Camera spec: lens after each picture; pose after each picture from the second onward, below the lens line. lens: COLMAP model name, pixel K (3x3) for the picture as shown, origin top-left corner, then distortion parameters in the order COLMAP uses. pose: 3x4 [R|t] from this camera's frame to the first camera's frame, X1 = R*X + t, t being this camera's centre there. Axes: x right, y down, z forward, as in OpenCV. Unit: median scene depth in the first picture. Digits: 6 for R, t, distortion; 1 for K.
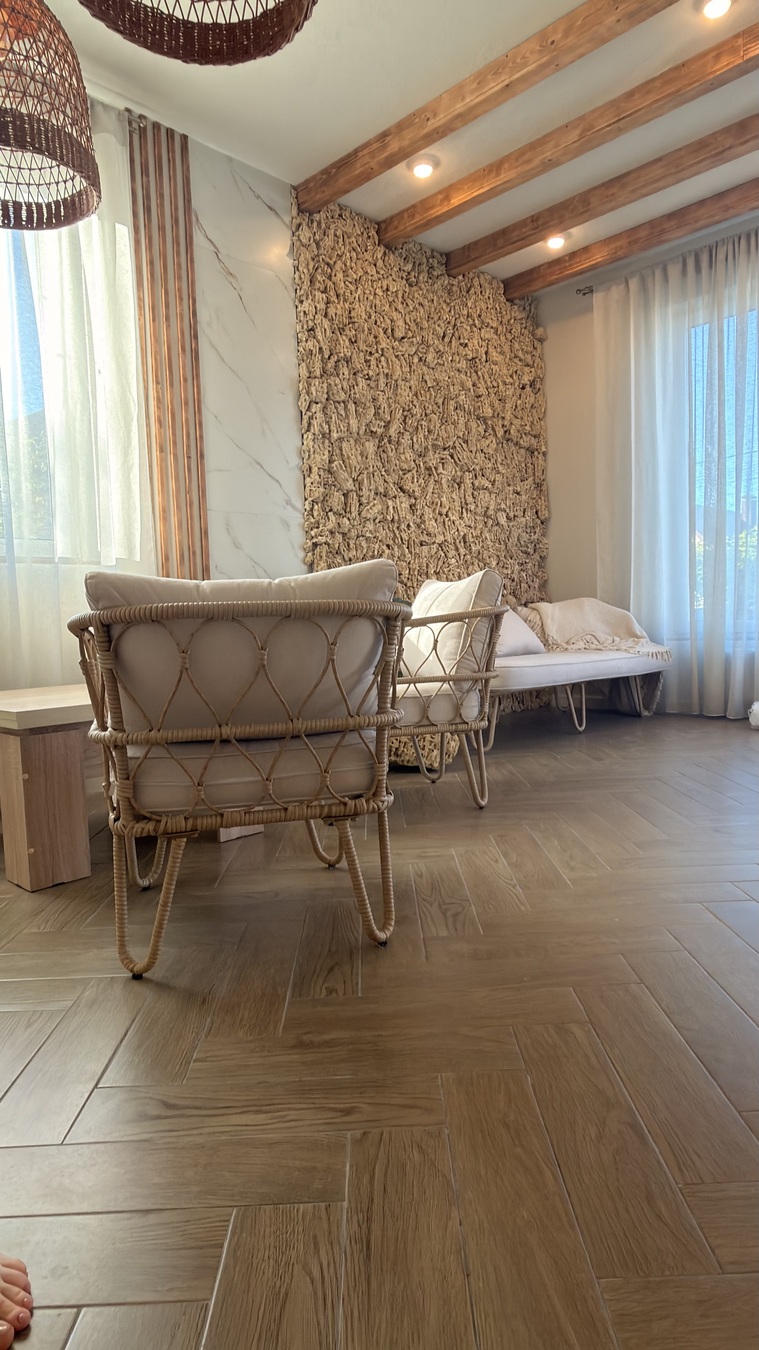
lens RADIAL K [[780.8, 0, 379.5], [0, 780.8, 675.0], [0, 0, 1]] dist [-0.001834, -0.000543]
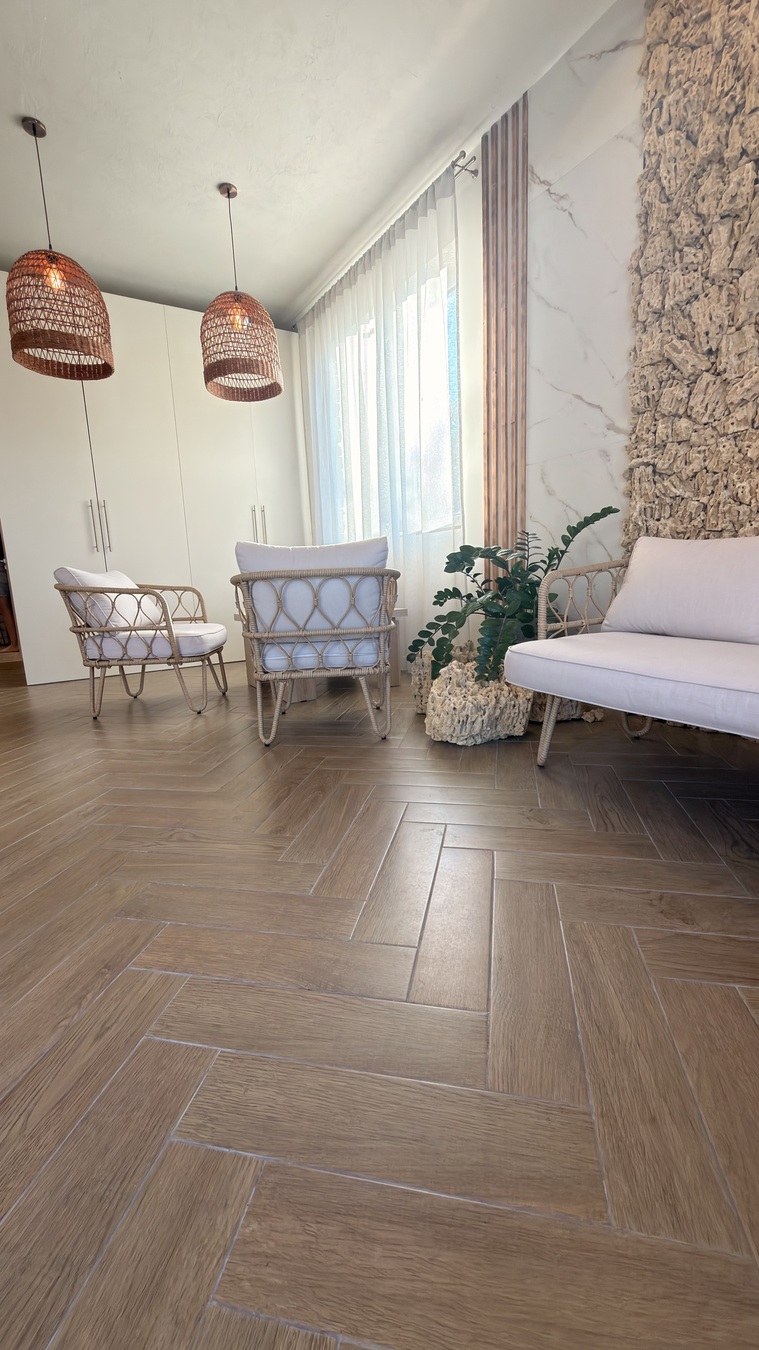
lens RADIAL K [[551.4, 0, 379.5], [0, 551.4, 675.0], [0, 0, 1]] dist [0.000995, 0.000117]
pose [[-0.221624, 0.213101, -0.951562, 0.773388], [-0.023238, 0.974398, 0.223627, -0.111862], [0.974855, 0.071673, -0.210998, 1.196441]]
